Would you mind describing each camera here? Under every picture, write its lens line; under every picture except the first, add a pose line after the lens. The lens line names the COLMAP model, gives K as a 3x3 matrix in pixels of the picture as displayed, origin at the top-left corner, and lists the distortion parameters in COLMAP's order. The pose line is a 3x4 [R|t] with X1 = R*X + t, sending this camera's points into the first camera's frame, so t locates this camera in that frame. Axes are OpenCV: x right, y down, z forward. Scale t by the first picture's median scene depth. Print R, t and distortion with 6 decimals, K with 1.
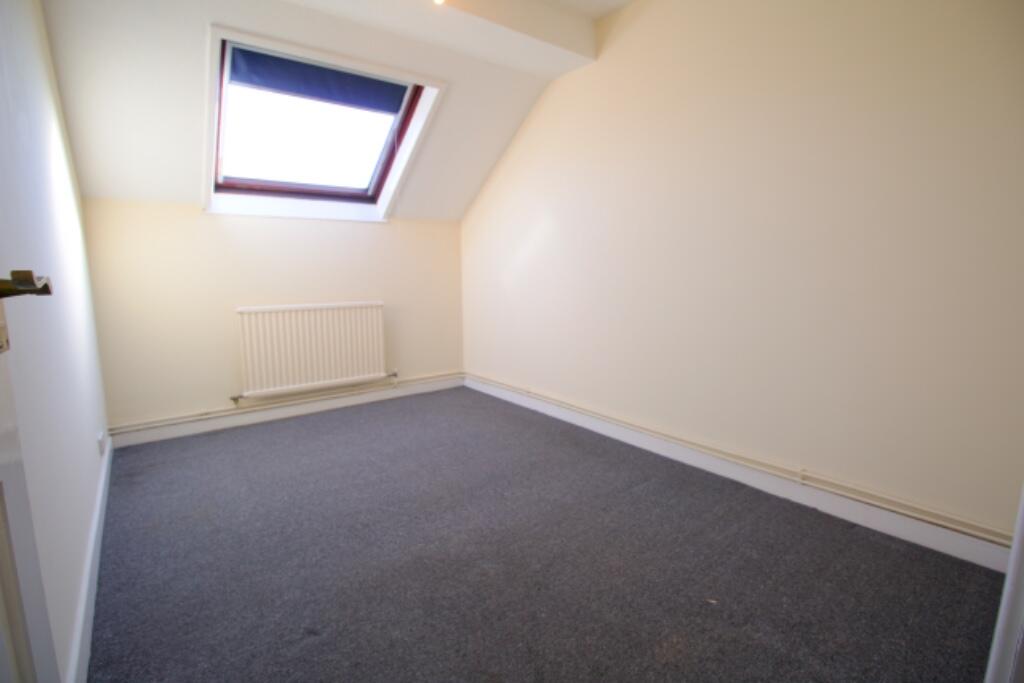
lens RADIAL K [[471.4, 0, 510.5], [0, 471.4, 341.5], [0, 0, 1]] dist [-0.011157, -0.004054]
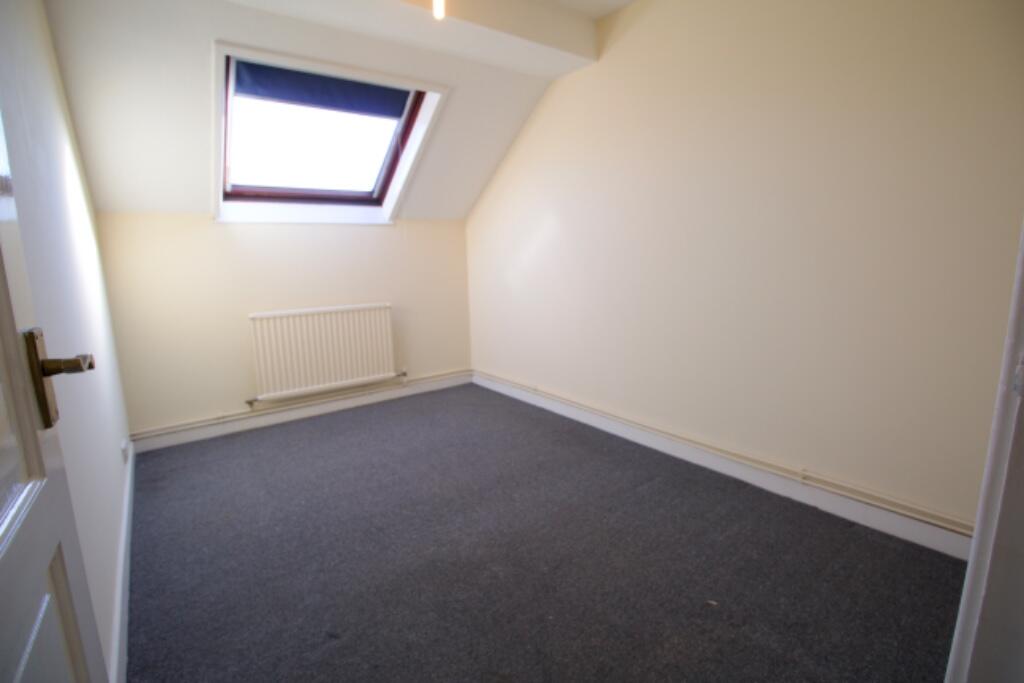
lens RADIAL K [[471.4, 0, 511.6], [0, 471.4, 340.5], [0, 0, 1]] dist [-0.011157, -0.004054]
pose [[0.999729, -0.017626, -0.015216, 0.006678], [0.018049, 0.999440, 0.028167, -0.052241], [0.014711, -0.028434, 0.999487, -0.026714]]
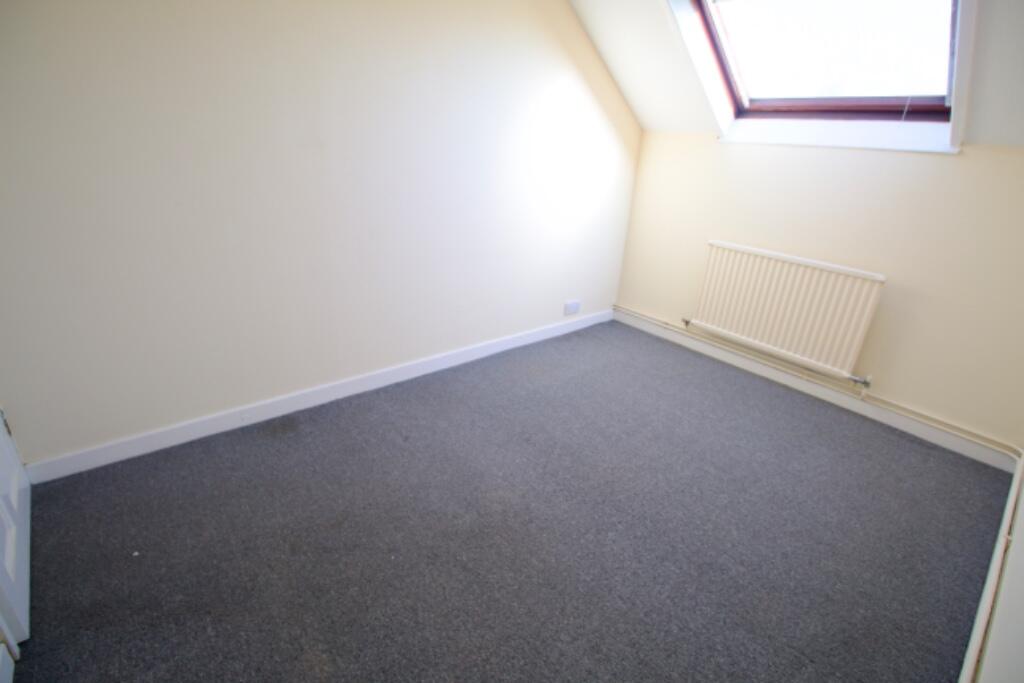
lens RADIAL K [[471.4, 0, 508.2], [0, 471.4, 336.7], [0, 0, 1]] dist [-0.011157, -0.004054]
pose [[0.027947, 0.387349, -0.921509, 0.681761], [-0.211339, 0.903320, 0.373294, -0.270194], [0.977013, 0.184318, 0.107107, 0.803069]]
